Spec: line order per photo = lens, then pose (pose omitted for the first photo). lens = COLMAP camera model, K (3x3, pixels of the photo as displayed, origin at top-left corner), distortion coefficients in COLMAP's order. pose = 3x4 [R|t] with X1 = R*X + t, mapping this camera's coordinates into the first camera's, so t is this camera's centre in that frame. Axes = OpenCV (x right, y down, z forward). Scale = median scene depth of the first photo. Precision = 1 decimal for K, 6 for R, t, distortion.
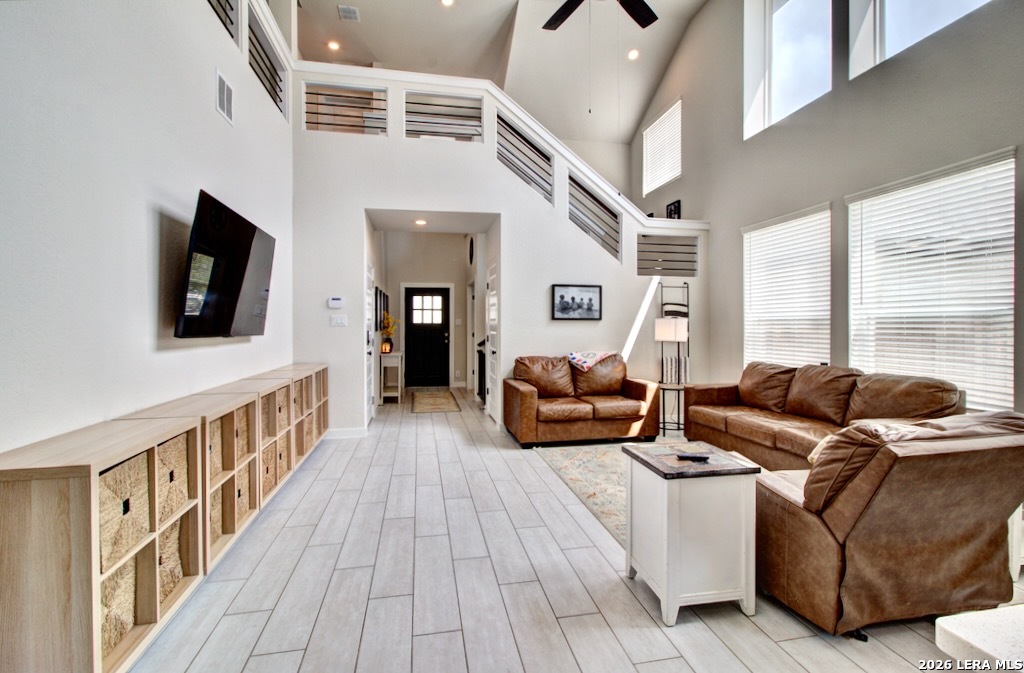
lens RADIAL K [[465.0, 0, 510.6], [0, 465.0, 325.5], [0, 0, 1]] dist [-0.000098, -0.000144]
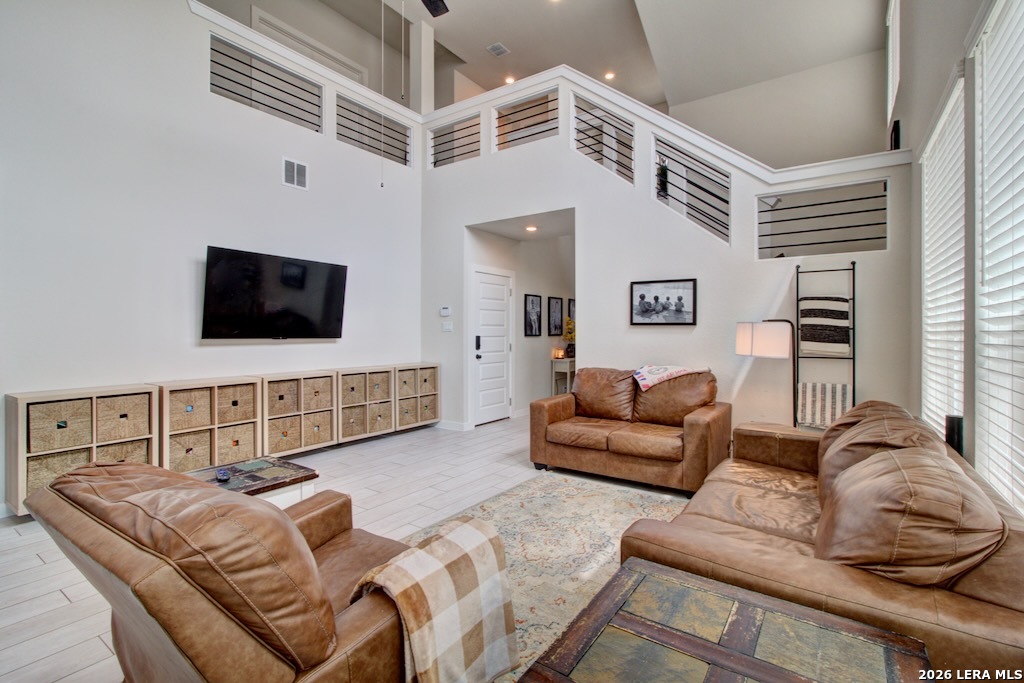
lens RADIAL K [[468.9, 0, 512.7], [0, 468.9, 330.4], [0, 0, 1]] dist [0.000925, 0.000054]
pose [[0.696495, 0.001652, -0.717560, 0.530211], [0.000142, 0.999997, 0.002439, -0.005061], [0.717561, -0.001801, 0.696493, 0.272171]]
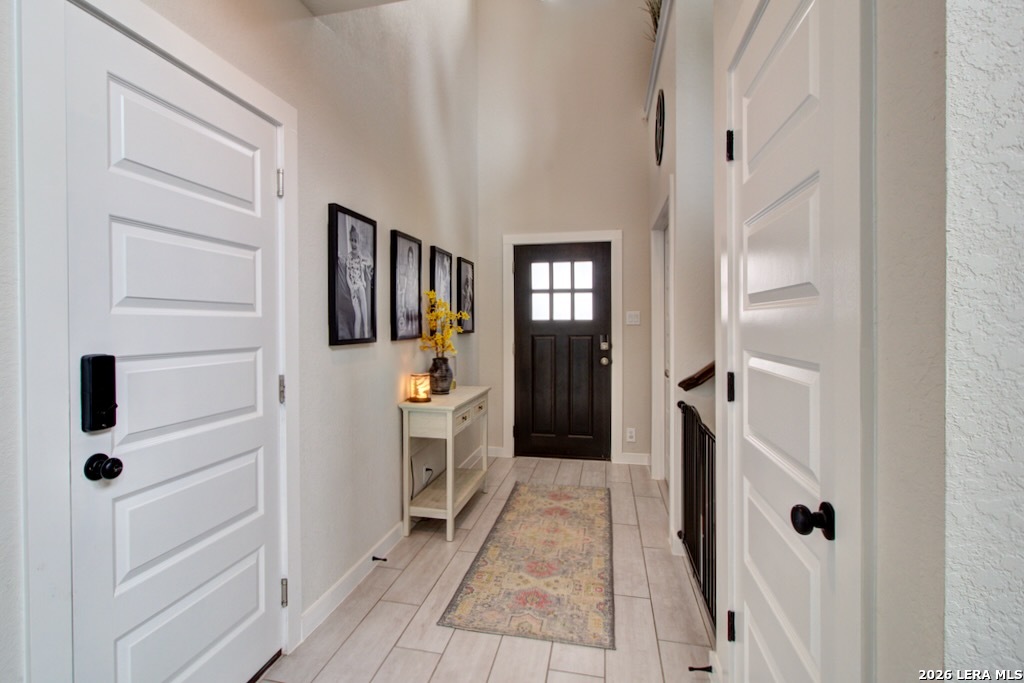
lens RADIAL K [[517.8, 0, 471.6], [0, 517.8, 331.8], [0, 0, 1]] dist [-0.003061, -0.000207]
pose [[0.902550, 0.001209, -0.430583, -0.063601], [0.005767, 0.999872, 0.014896, -0.002556], [0.430546, -0.015927, 0.902428, 0.839691]]
